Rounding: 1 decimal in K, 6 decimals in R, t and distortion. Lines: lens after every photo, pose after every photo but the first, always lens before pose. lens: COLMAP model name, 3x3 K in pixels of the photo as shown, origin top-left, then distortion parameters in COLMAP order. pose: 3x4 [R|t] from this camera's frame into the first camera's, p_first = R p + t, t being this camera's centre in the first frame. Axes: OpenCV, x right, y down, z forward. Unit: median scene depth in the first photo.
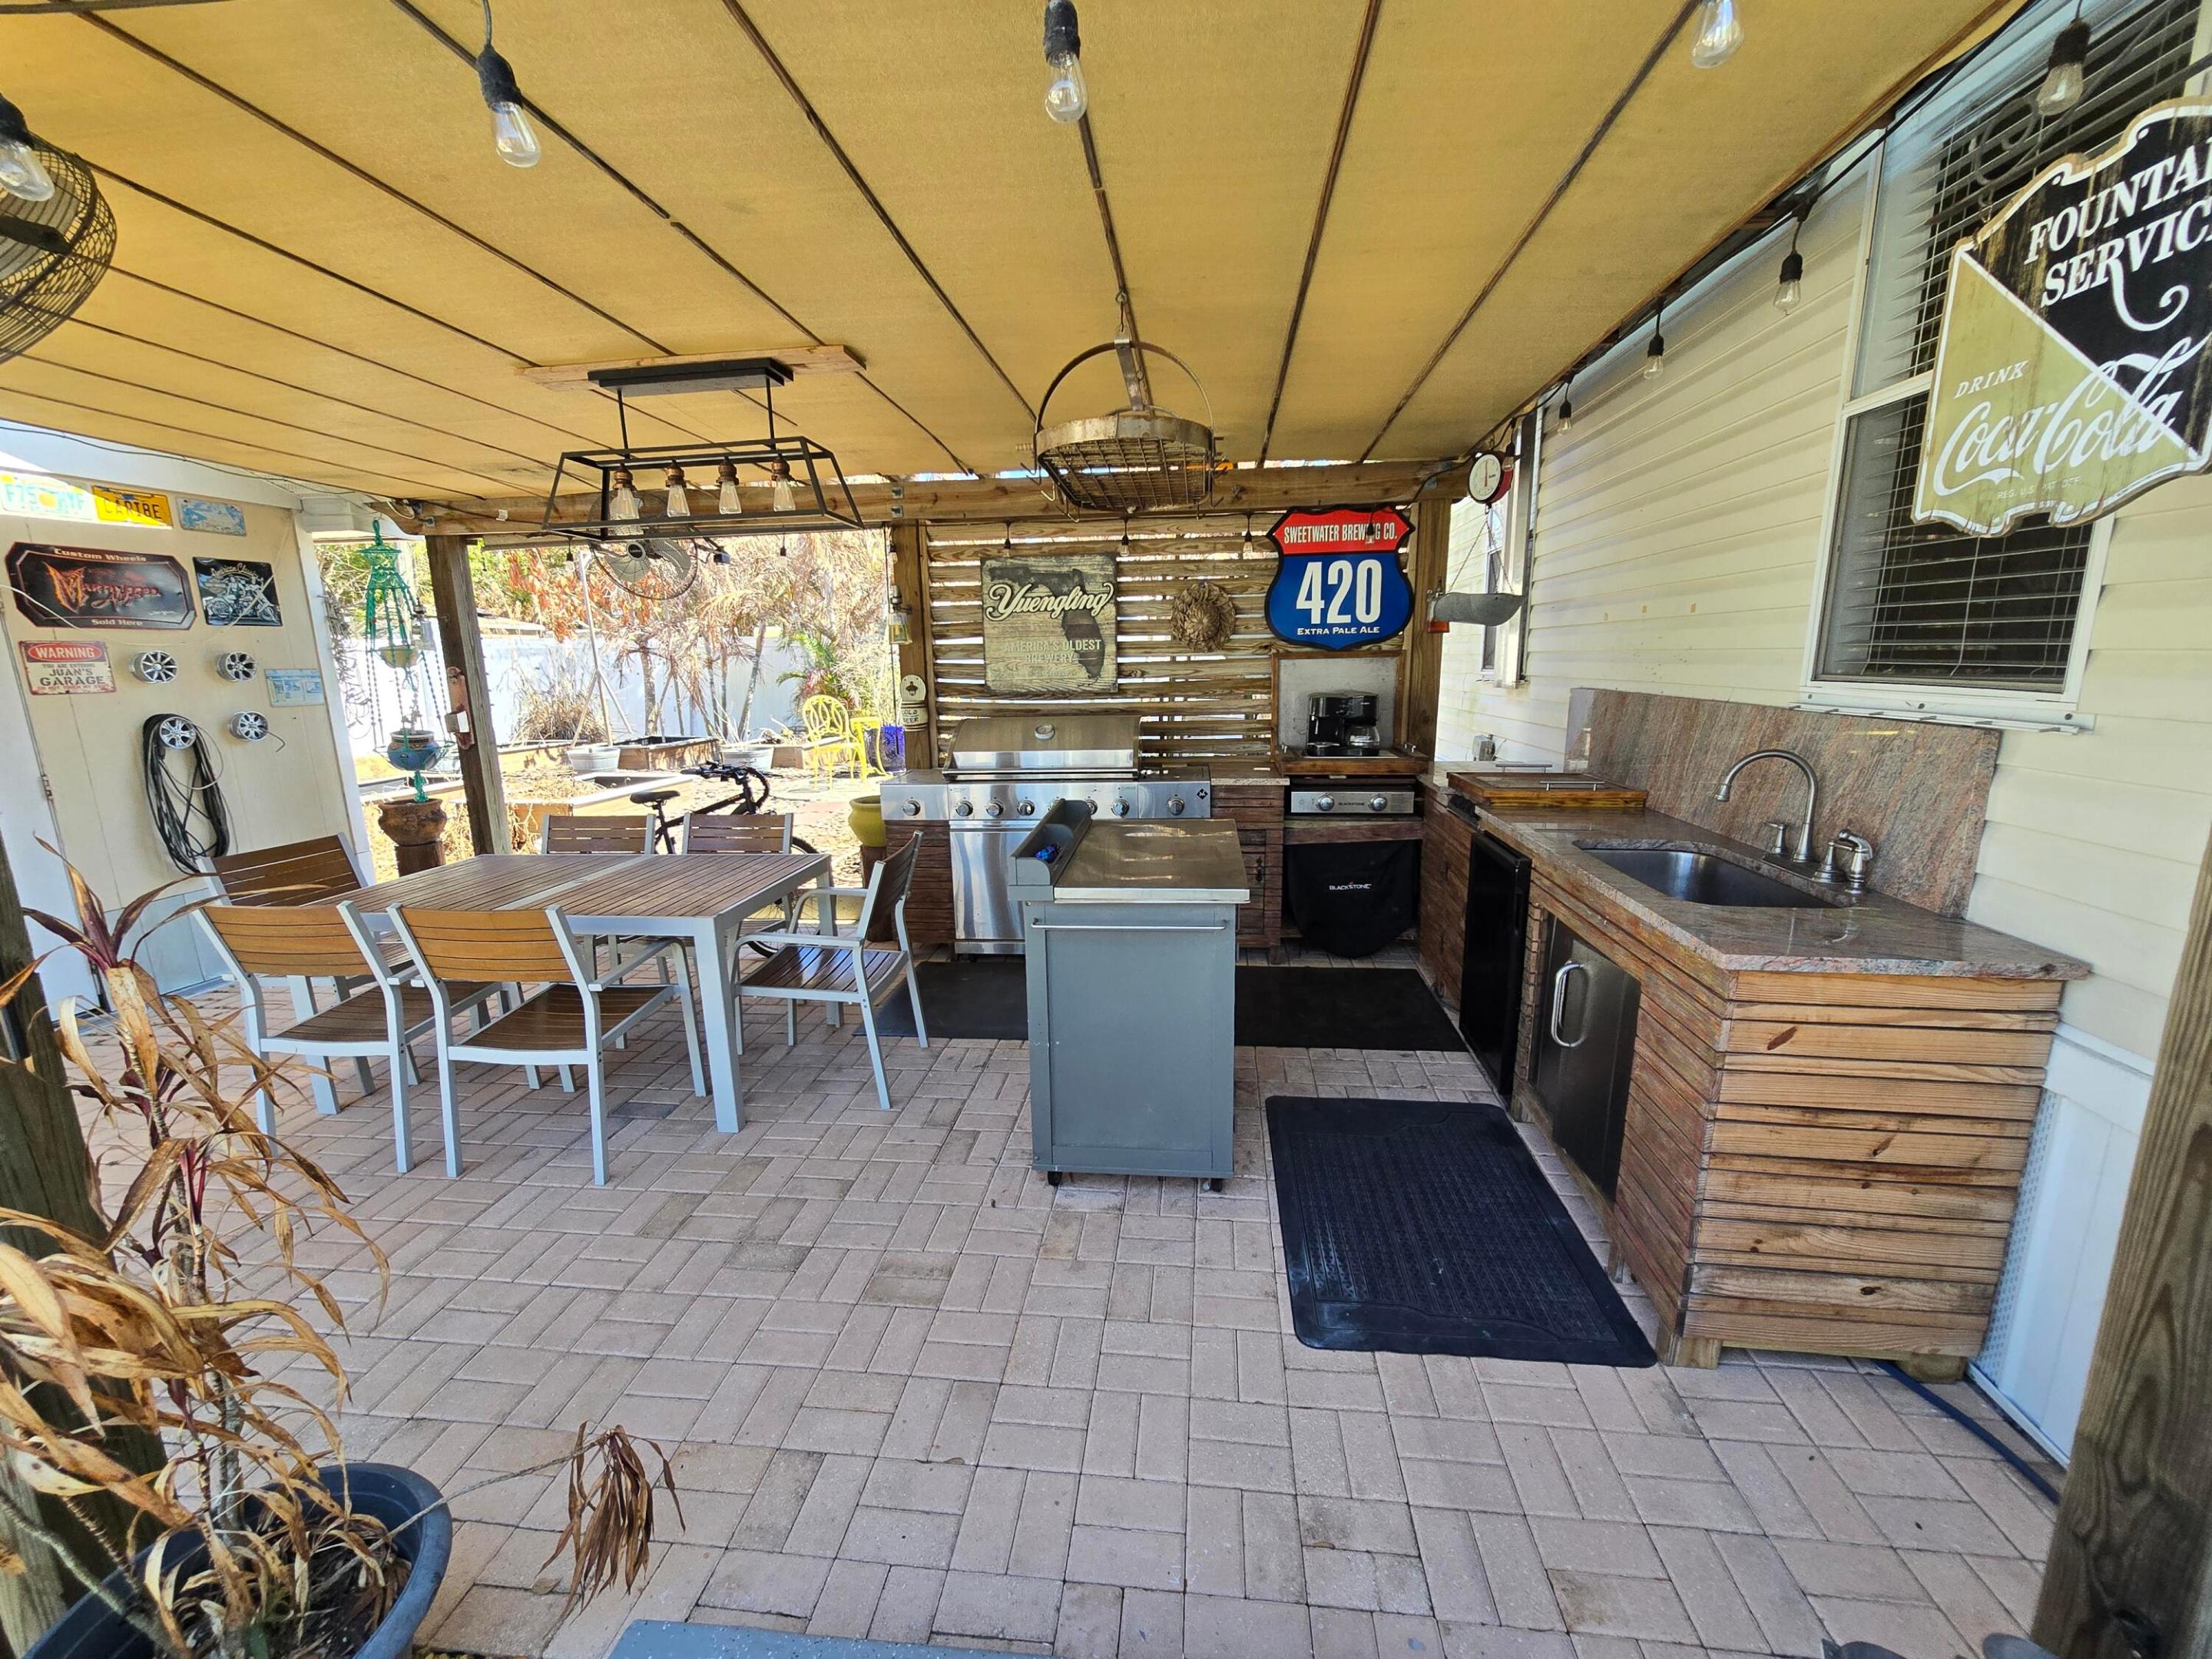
lens RADIAL K [[897.7, 0, 1102.5], [0, 897.7, 838.7], [0, 0, 1]] dist [-0.005611, -0.000125]
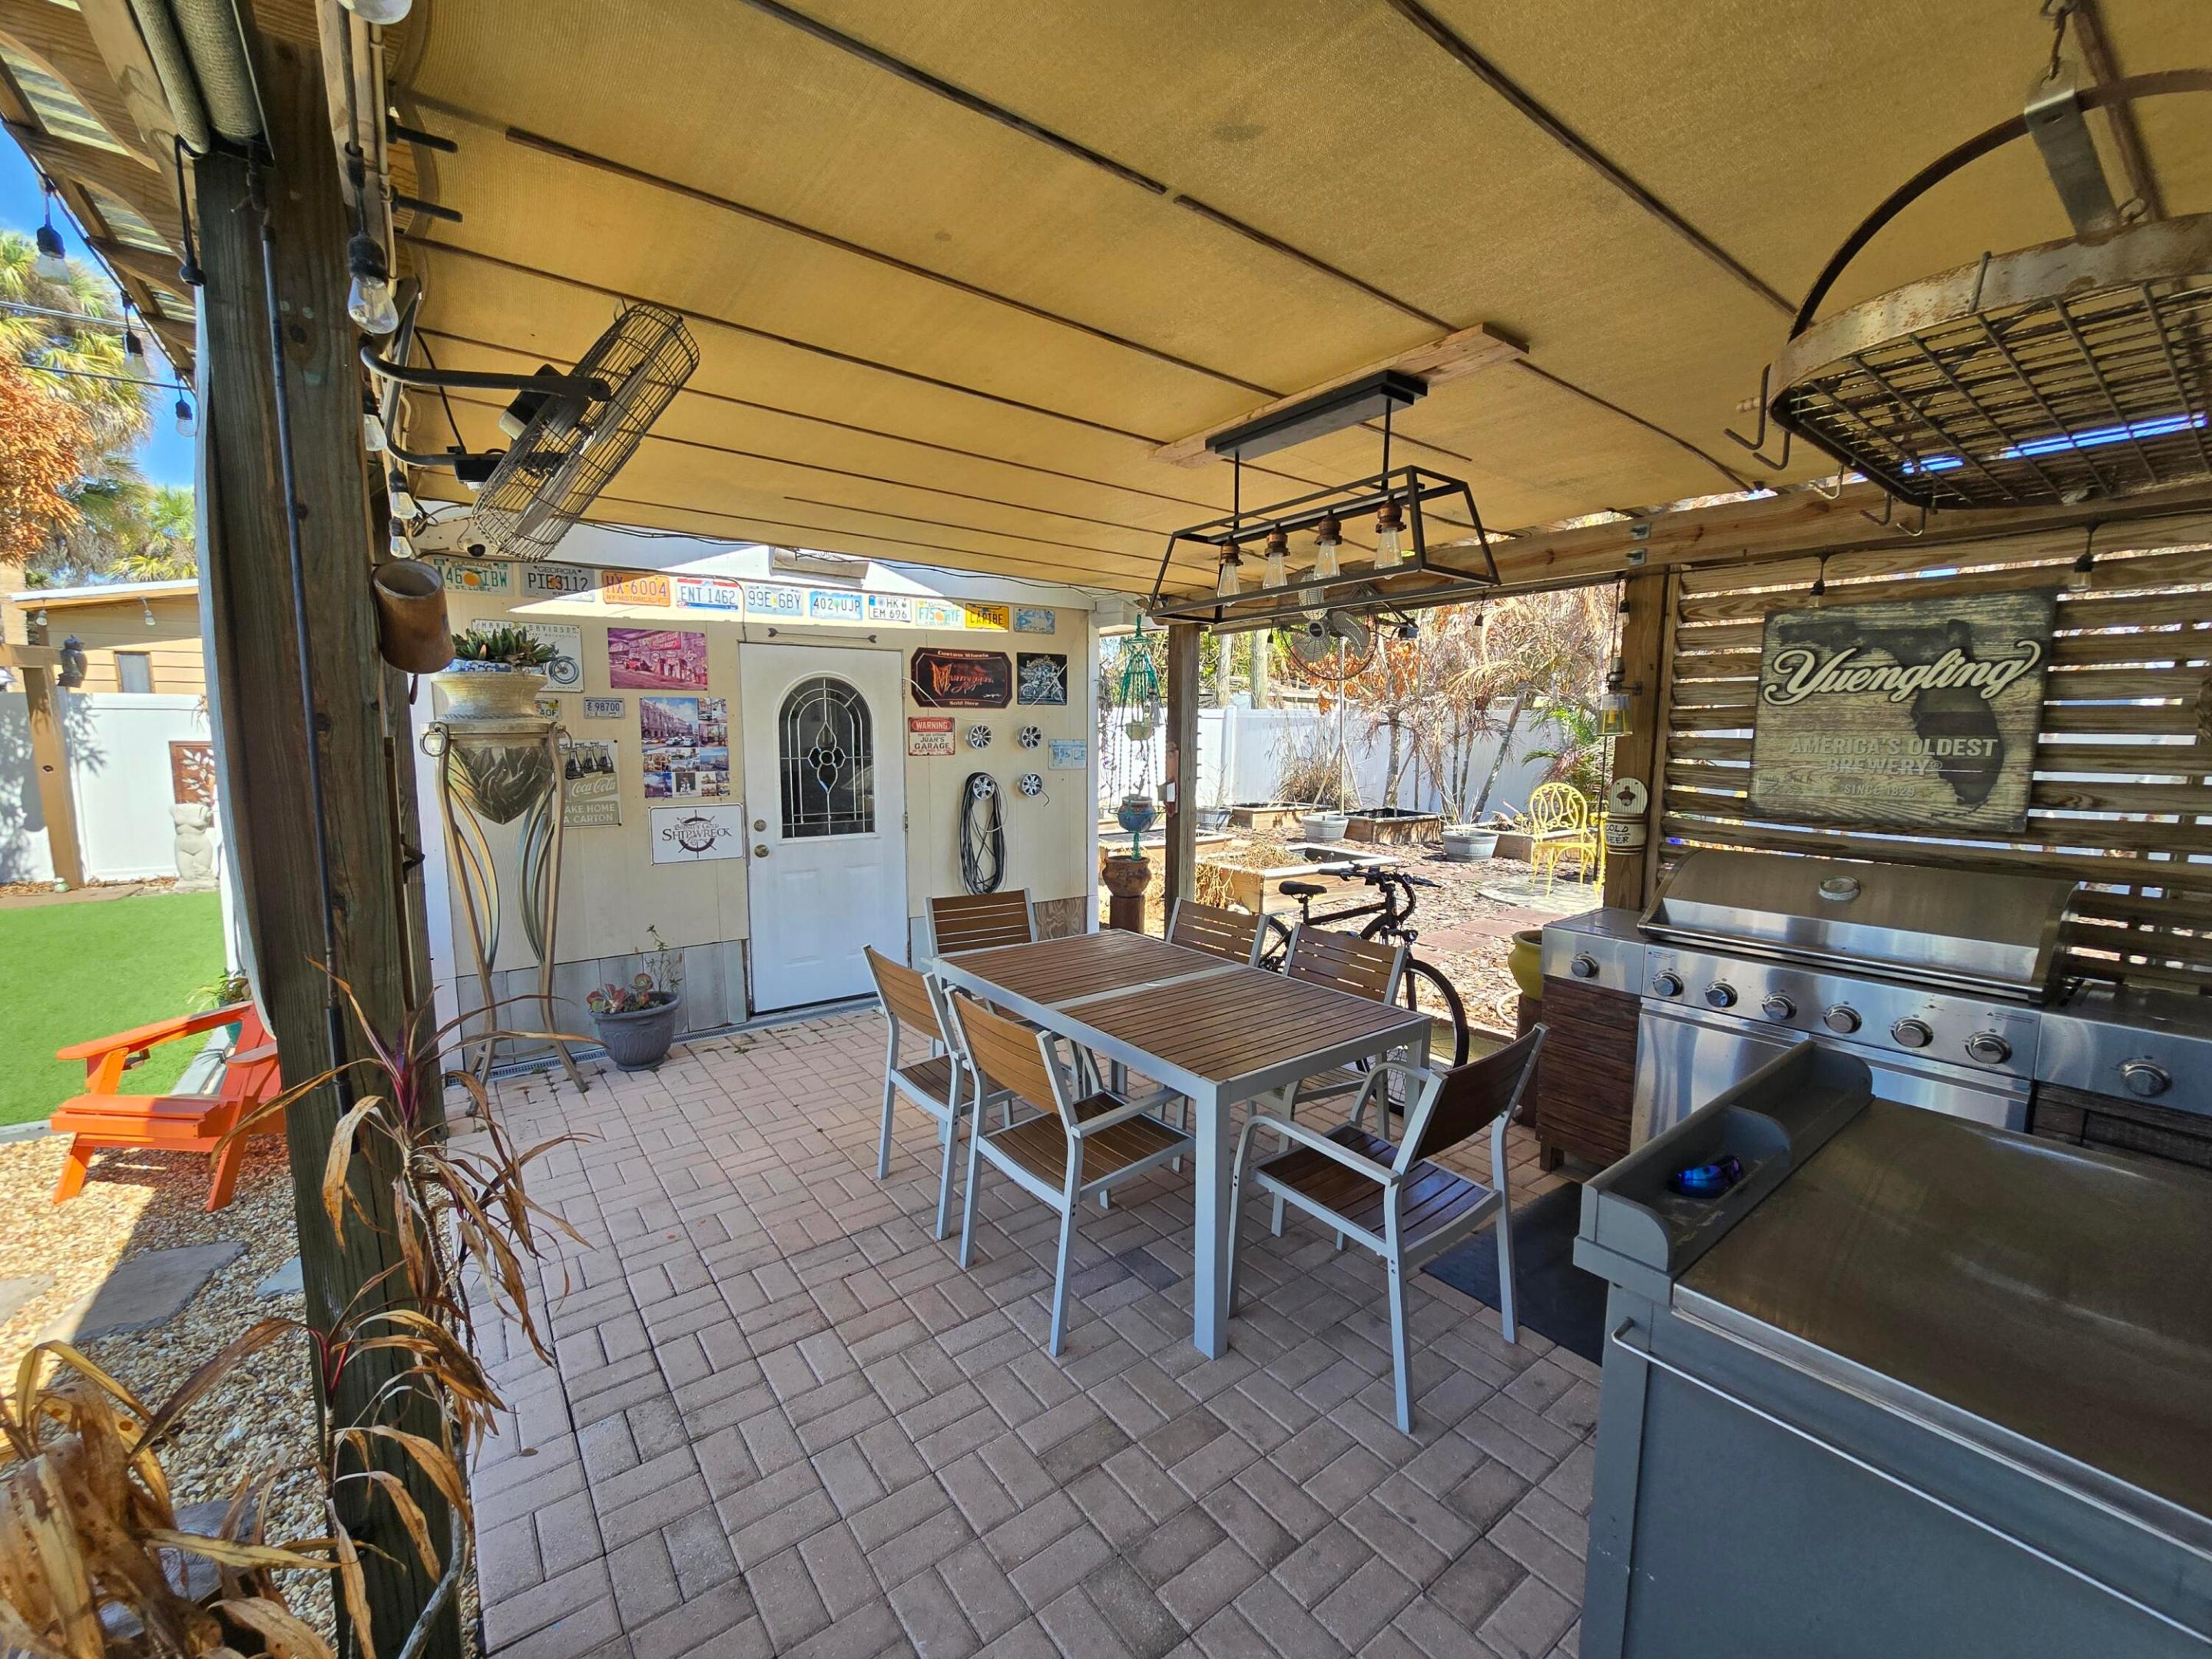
lens RADIAL K [[908.1, 0, 1106.0], [0, 908.1, 838.4], [0, 0, 1]] dist [-0.000103, -0.000733]
pose [[0.687187, 0.110987, -0.717953, 0.030175], [-0.164381, 0.986385, -0.004853, -0.063966], [0.707639, 0.121353, 0.696075, 0.205902]]
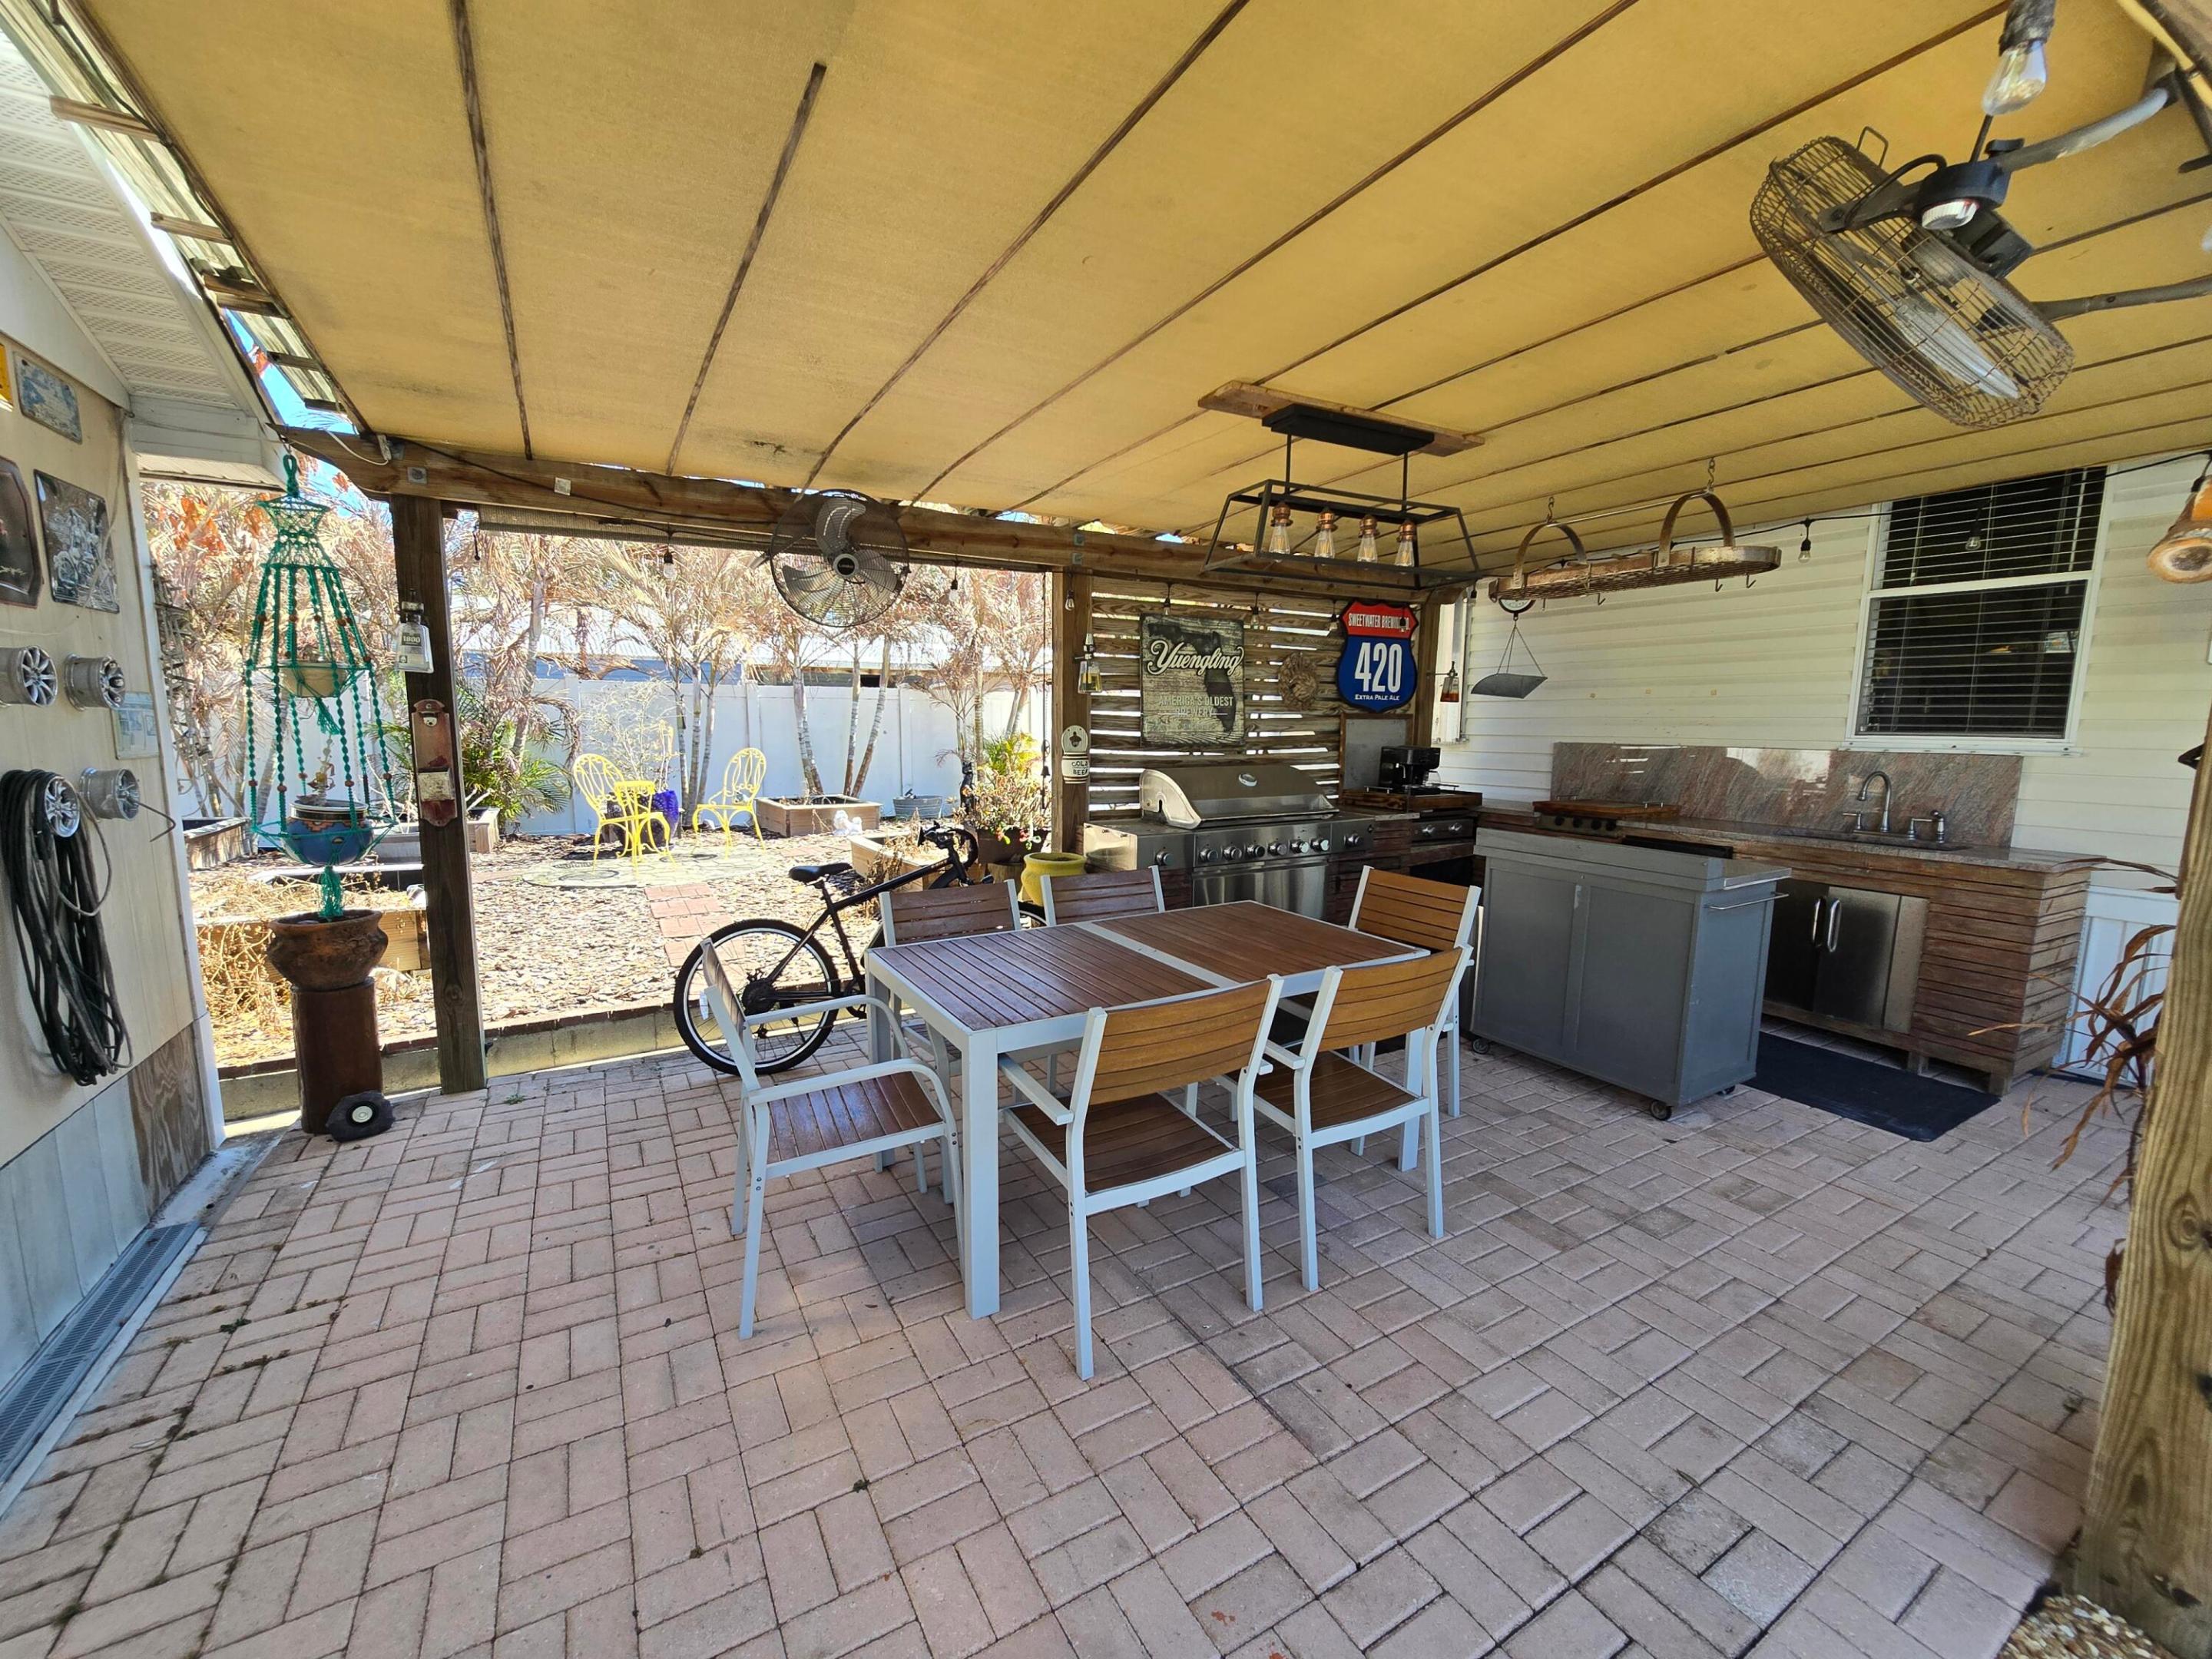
lens RADIAL K [[897.7, 0, 1102.5], [0, 897.7, 838.7], [0, 0, 1]] dist [-0.005611, -0.000125]
pose [[0.804818, -0.054297, 0.591033, -0.796322], [0.097151, 0.994427, -0.040936, -0.020195], [-0.585516, 0.090365, 0.805608, 0.226903]]
